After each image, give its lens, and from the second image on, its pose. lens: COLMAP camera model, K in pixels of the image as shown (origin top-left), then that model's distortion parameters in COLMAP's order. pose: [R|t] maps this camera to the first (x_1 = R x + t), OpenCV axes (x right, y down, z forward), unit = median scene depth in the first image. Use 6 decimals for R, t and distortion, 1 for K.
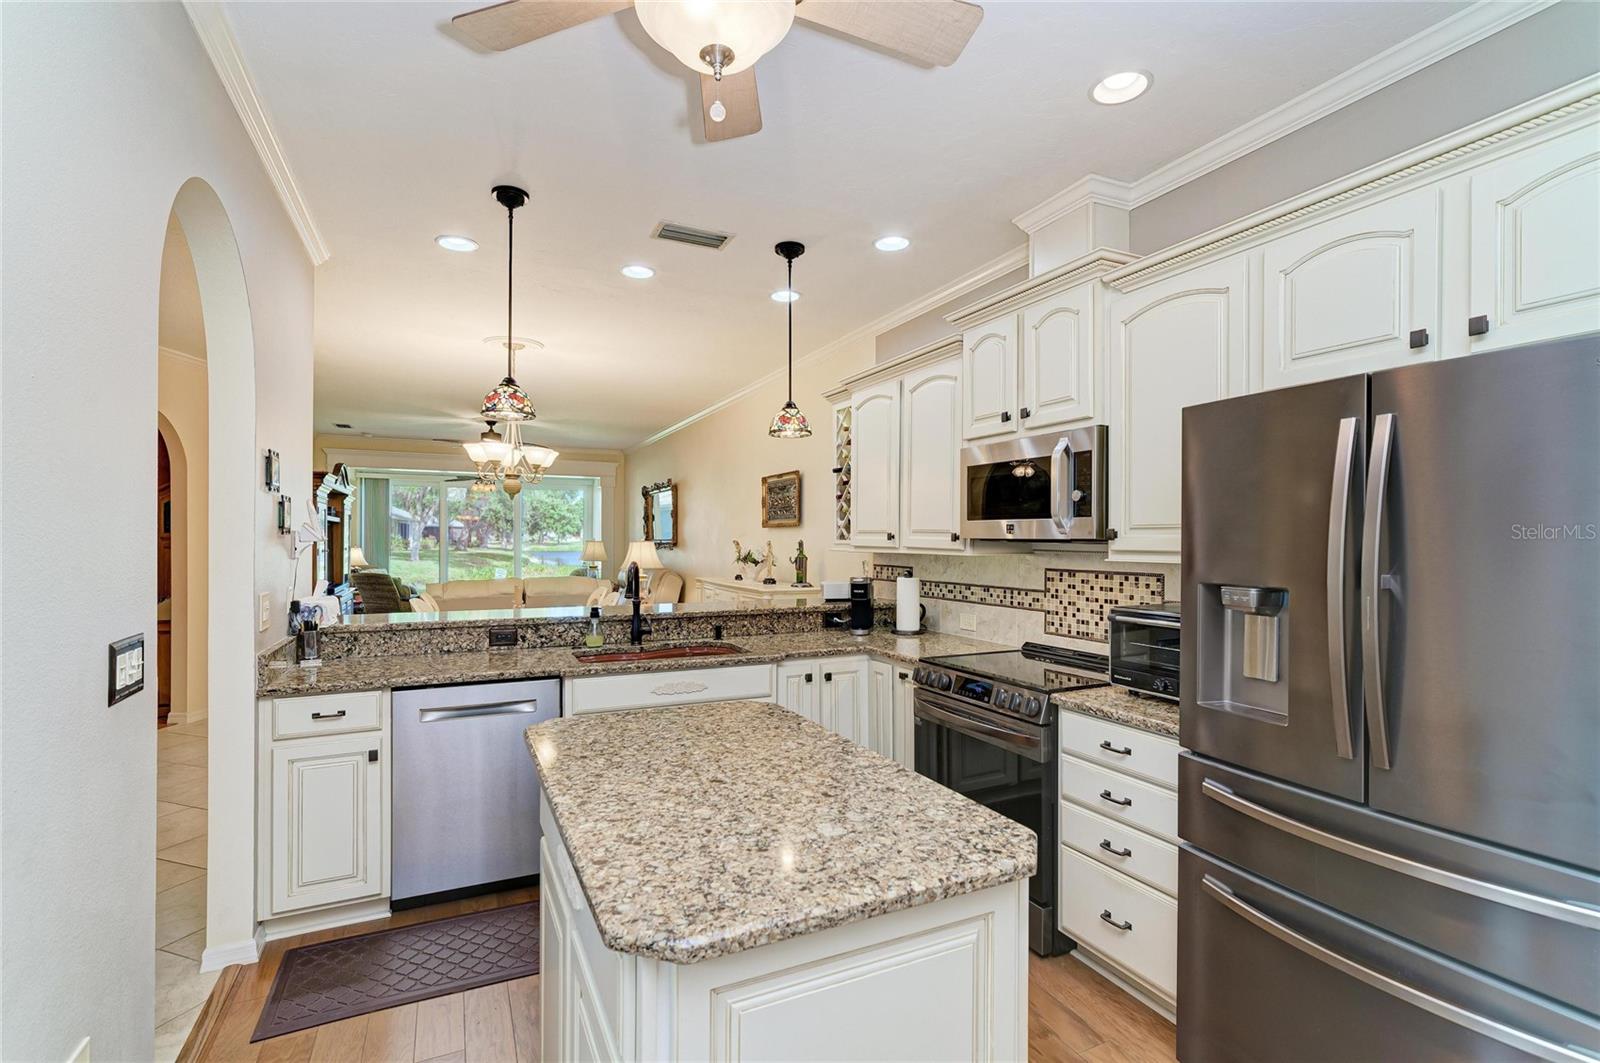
lens RADIAL K [[729.6, 0, 802.8], [0, 729.6, 538.2], [0, 0, 1]] dist [-0.016379, 0.000169]
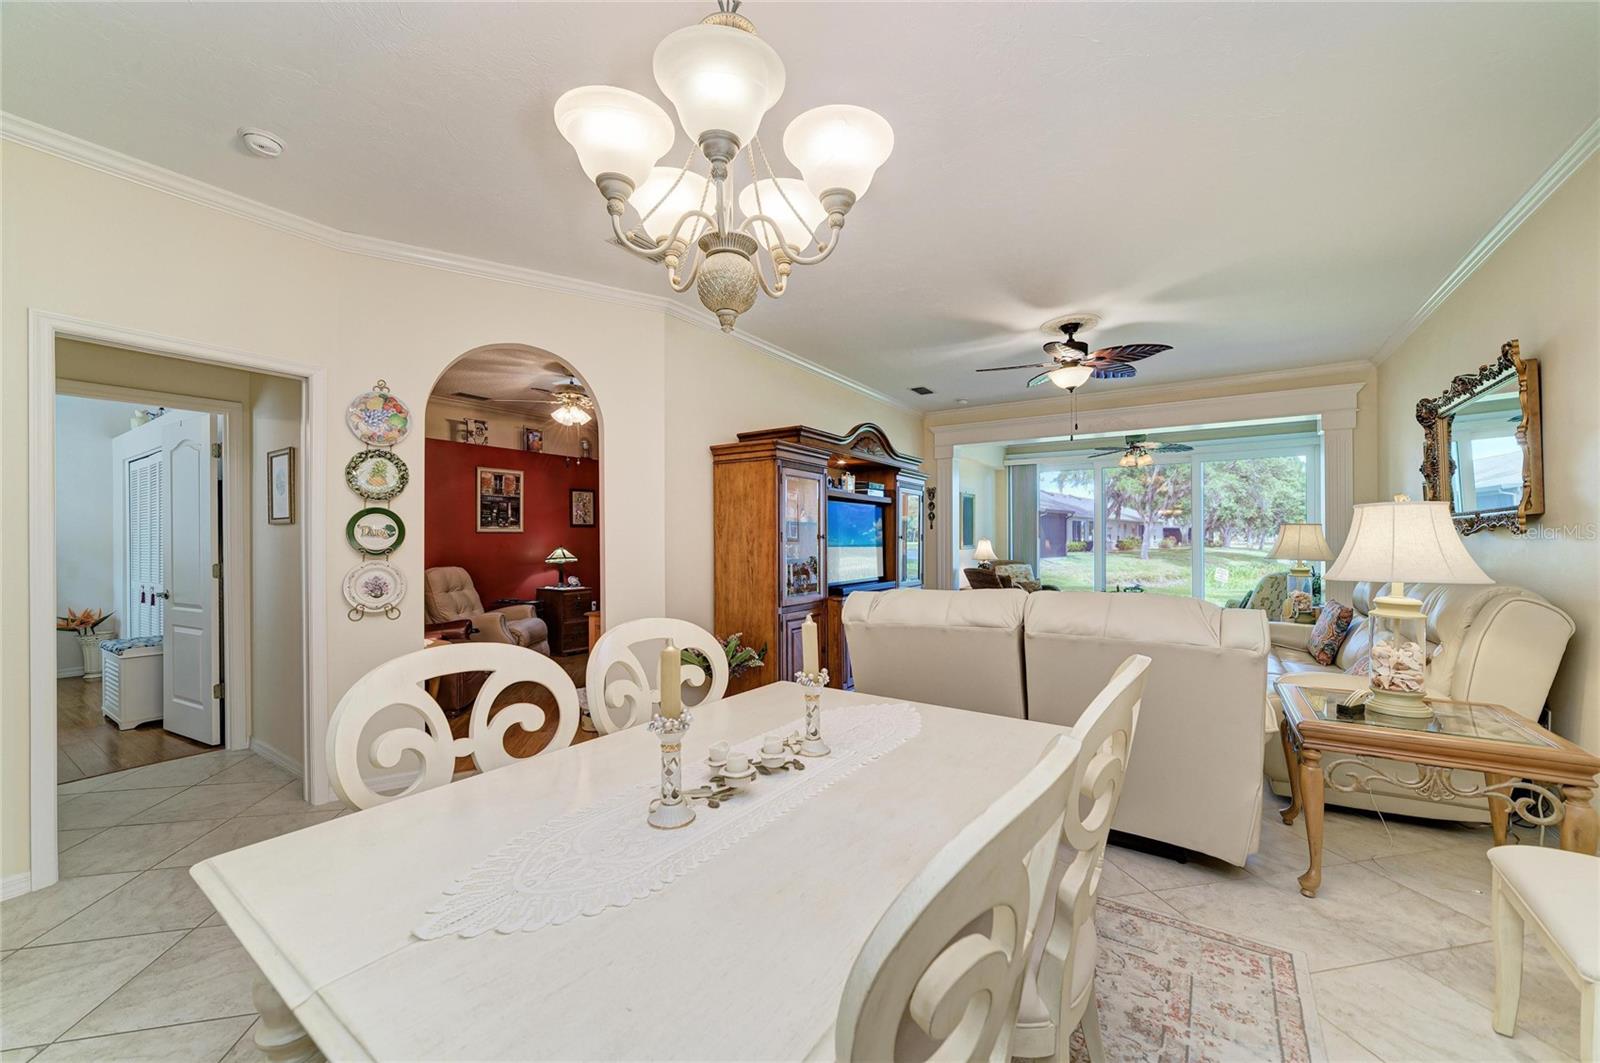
lens RADIAL K [[615.6, 0, 804.4], [0, 615.6, 538.3], [0, 0, 1]] dist [-0.019223, 0.006974]
pose [[0.516737, -0.008075, -0.856106, -0.285221], [0.005727, 0.999966, -0.005975, 0.050000], [0.856125, -0.001815, 0.516765, 1.454168]]
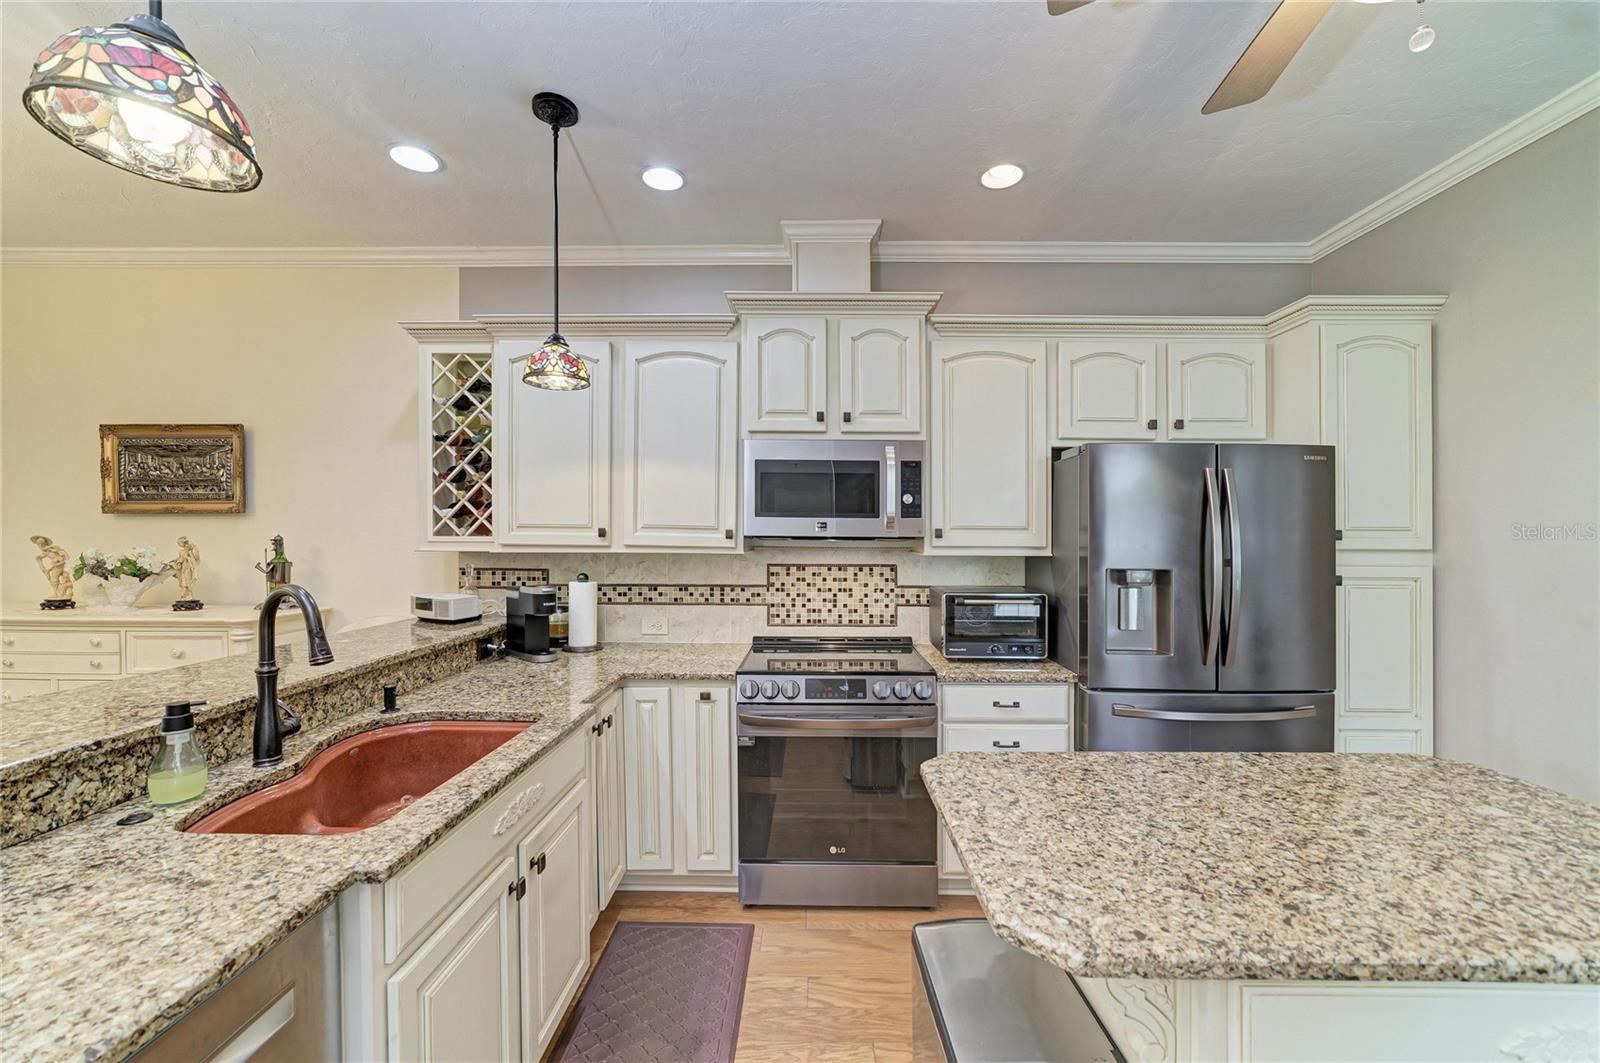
lens RADIAL K [[629.4, 0, 801.6], [0, 629.4, 537.5], [0, 0, 1]] dist [-0.019445, 0.007441]
pose [[0.453062, -0.003547, 0.891472, -0.472893], [-0.003885, 0.999975, 0.005953, -0.002315], [-0.891471, -0.006160, 0.453036, 0.568549]]
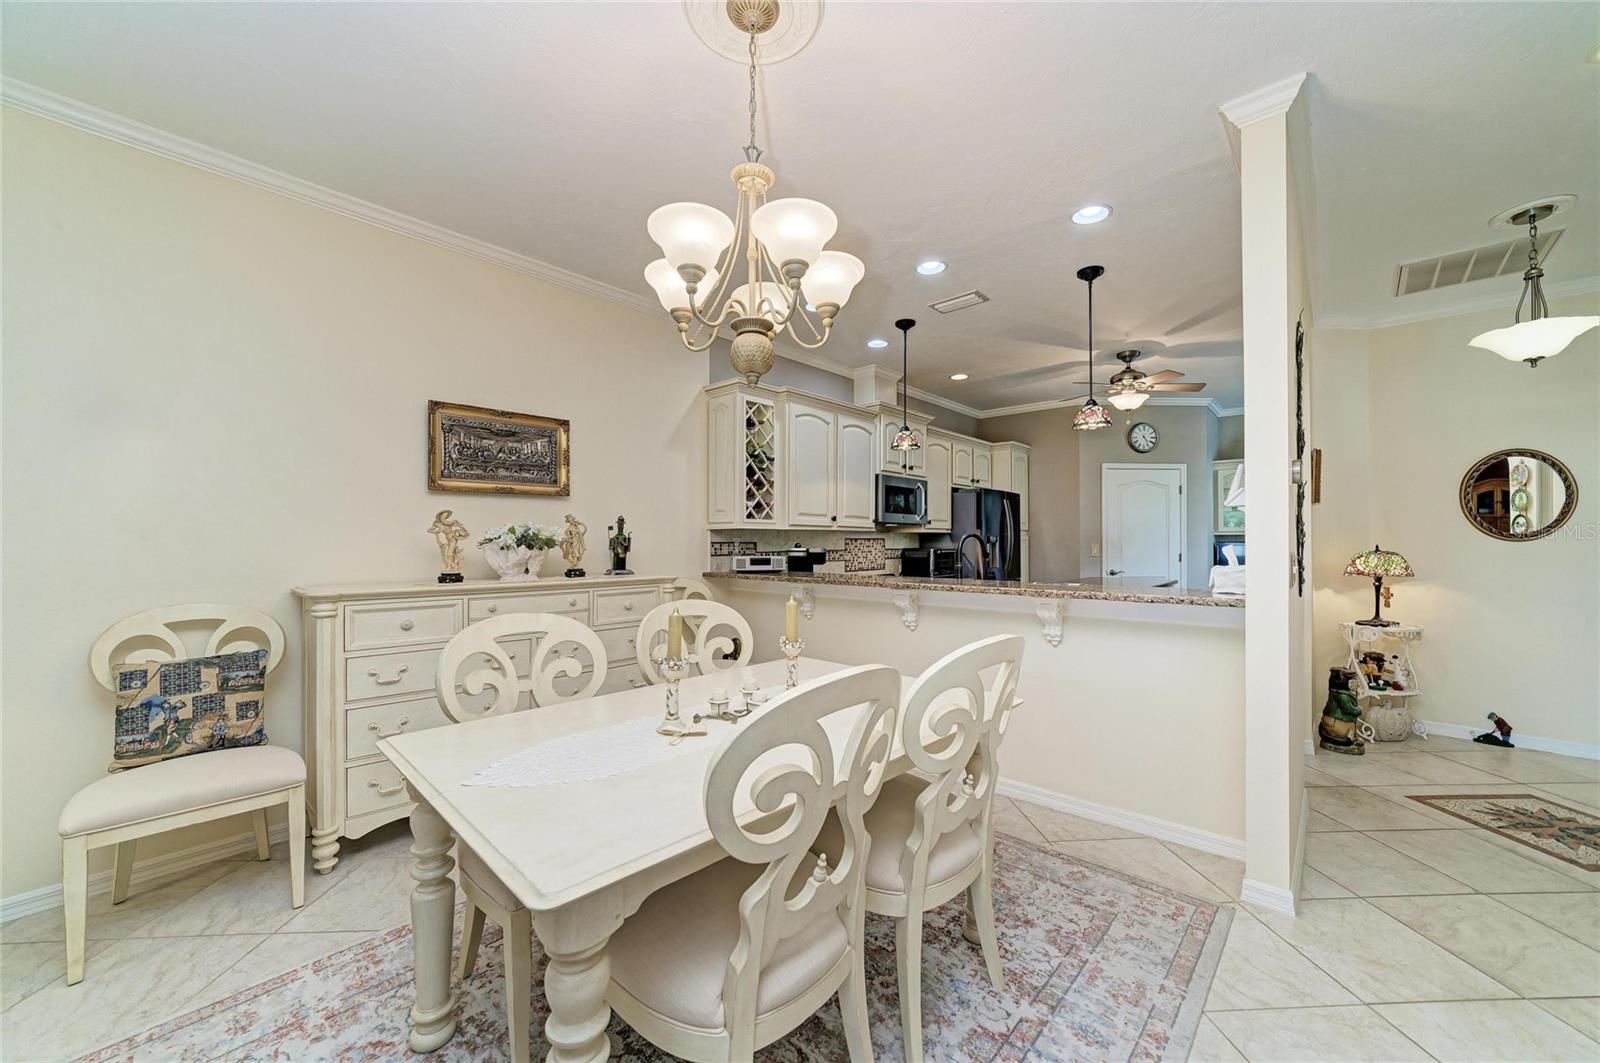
lens RADIAL K [[601.2, 0, 804.9], [0, 601.2, 539.8], [0, 0, 1]] dist [-0.019798, 0.006900]
pose [[-0.376264, 0.000587, 0.926512, -1.155420], [0.000628, 1.000000, -0.000378, 0.047772], [-0.926512, 0.000439, -0.376264, 1.771828]]
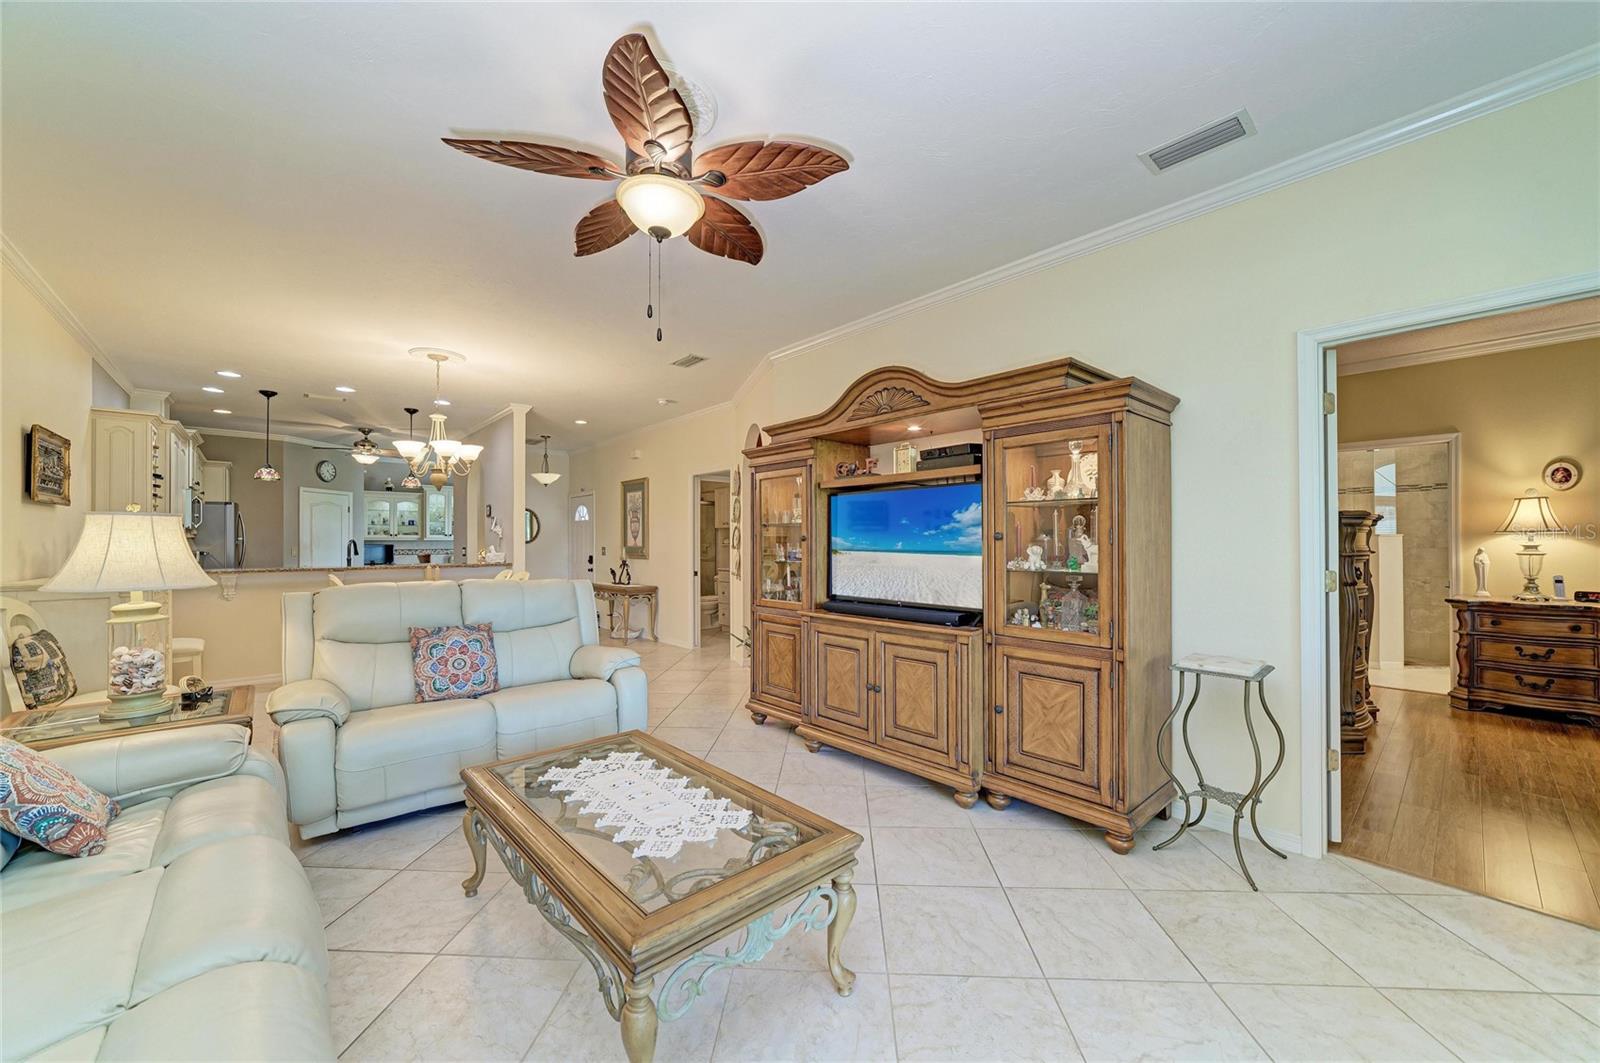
lens RADIAL K [[601.2, 0, 804.9], [0, 601.2, 539.8], [0, 0, 1]] dist [-0.019798, 0.006900]
pose [[-0.959780, -0.000575, -0.280753, -1.116249], [0.000795, 0.999988, -0.004766, 0.046272], [0.280752, -0.004798, -0.959768, 3.340889]]
